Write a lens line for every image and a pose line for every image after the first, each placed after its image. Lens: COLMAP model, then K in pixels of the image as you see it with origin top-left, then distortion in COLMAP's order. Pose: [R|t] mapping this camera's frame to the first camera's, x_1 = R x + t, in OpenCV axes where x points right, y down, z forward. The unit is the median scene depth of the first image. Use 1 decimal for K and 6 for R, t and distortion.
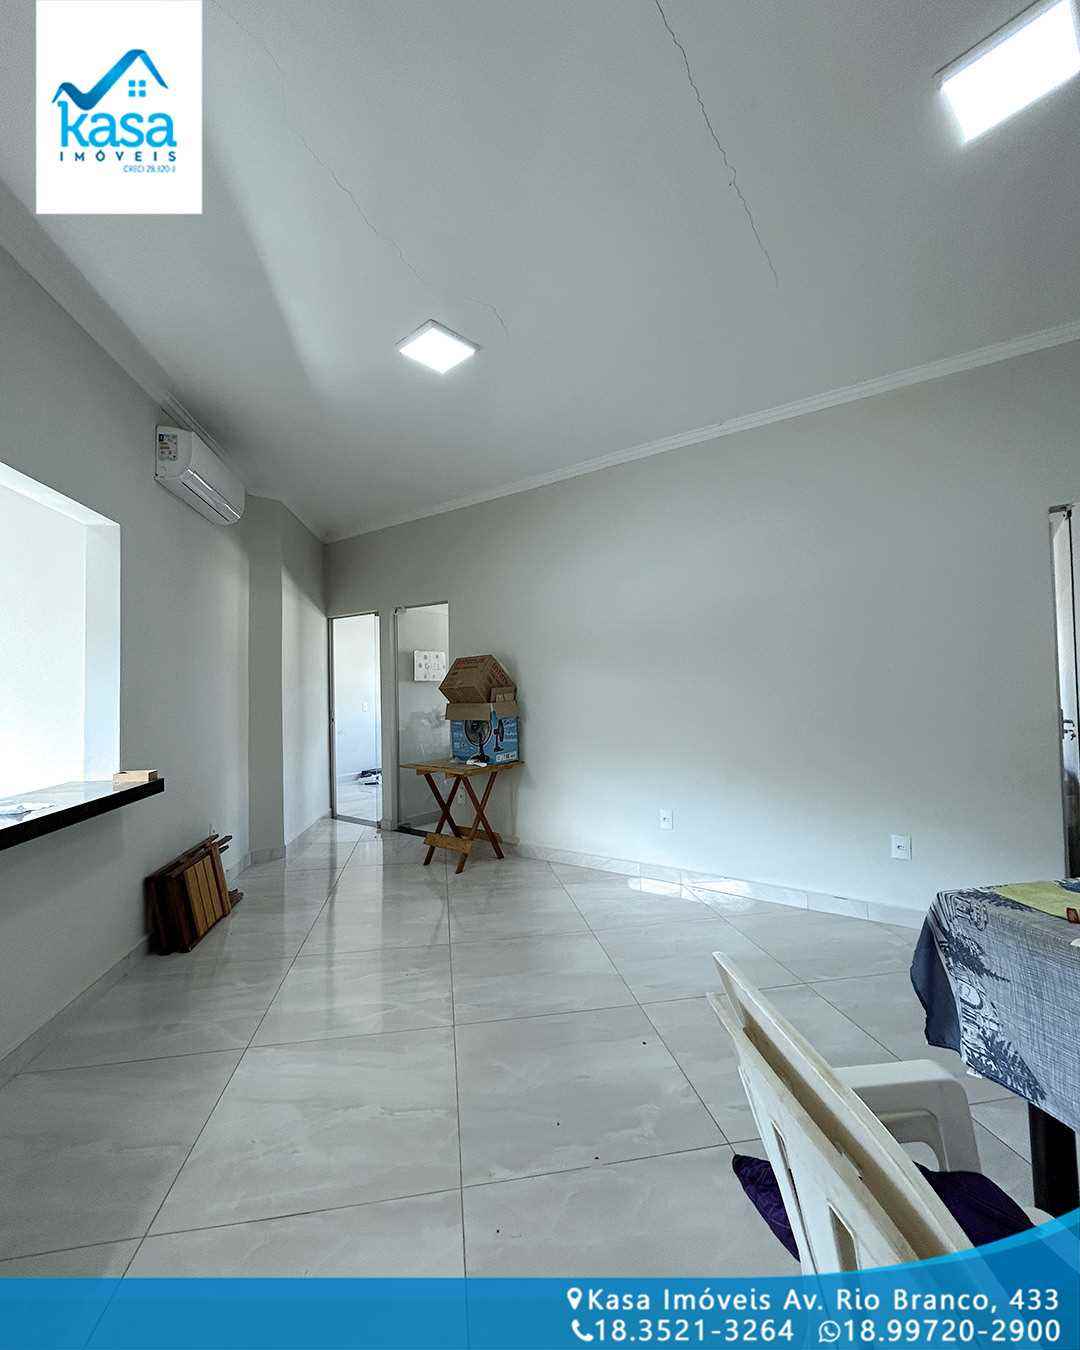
lens RADIAL K [[579.8, 0, 541.3], [0, 579.8, 671.2], [0, 0, 1]] dist [-0.000053, -0.000270]
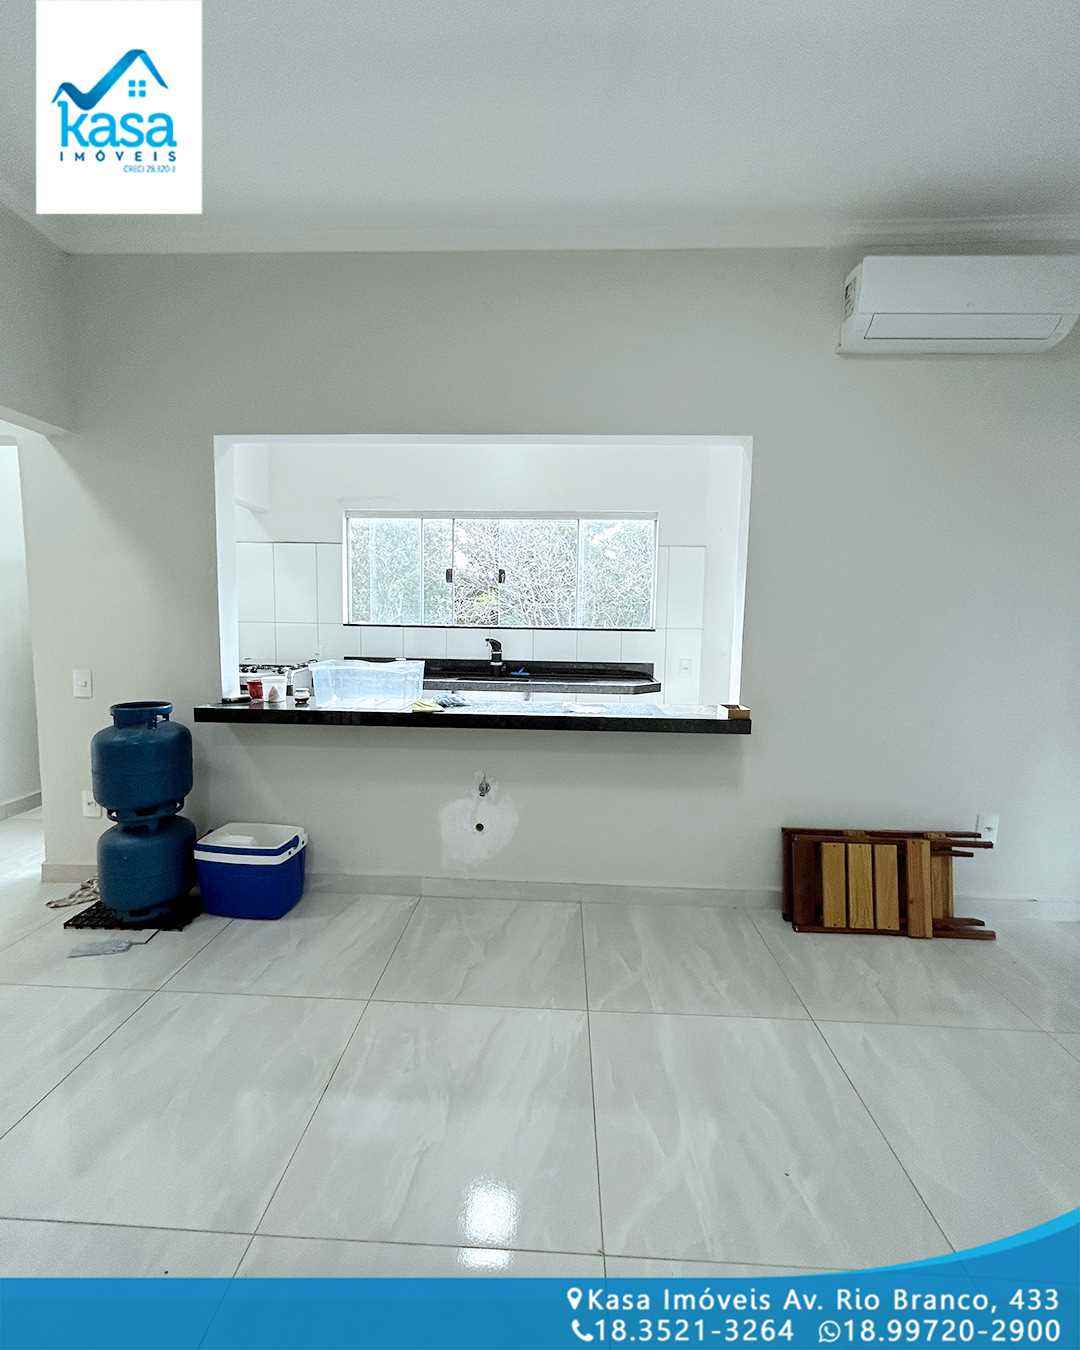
lens RADIAL K [[579.8, 0, 541.3], [0, 579.8, 671.2], [0, 0, 1]] dist [-0.000053, -0.000270]
pose [[-0.213466, 0.115384, -0.970113, 0.252022], [0.012454, 0.993242, 0.115394, 0.006329], [0.976871, 0.012551, -0.213460, 0.824777]]
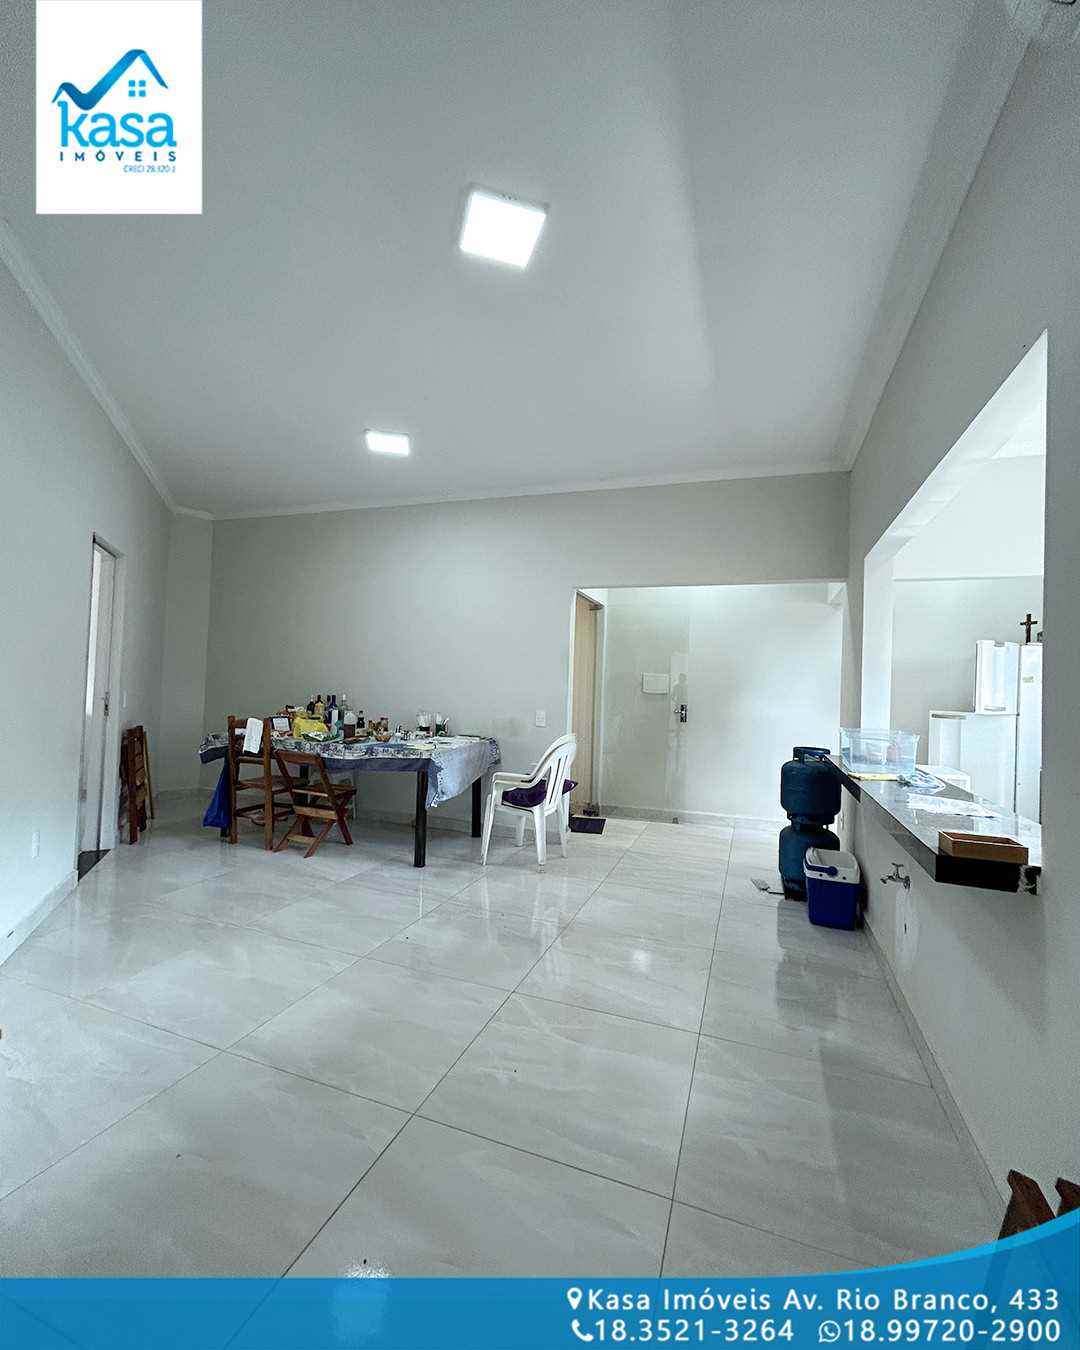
lens RADIAL K [[579.8, 0, 541.3], [0, 579.8, 671.2], [0, 0, 1]] dist [-0.000053, -0.000270]
pose [[-0.862684, 0.002941, 0.505735, -0.578943], [-0.029080, 0.998040, -0.055408, 0.064001], [-0.504907, -0.062506, -0.860908, 1.513260]]
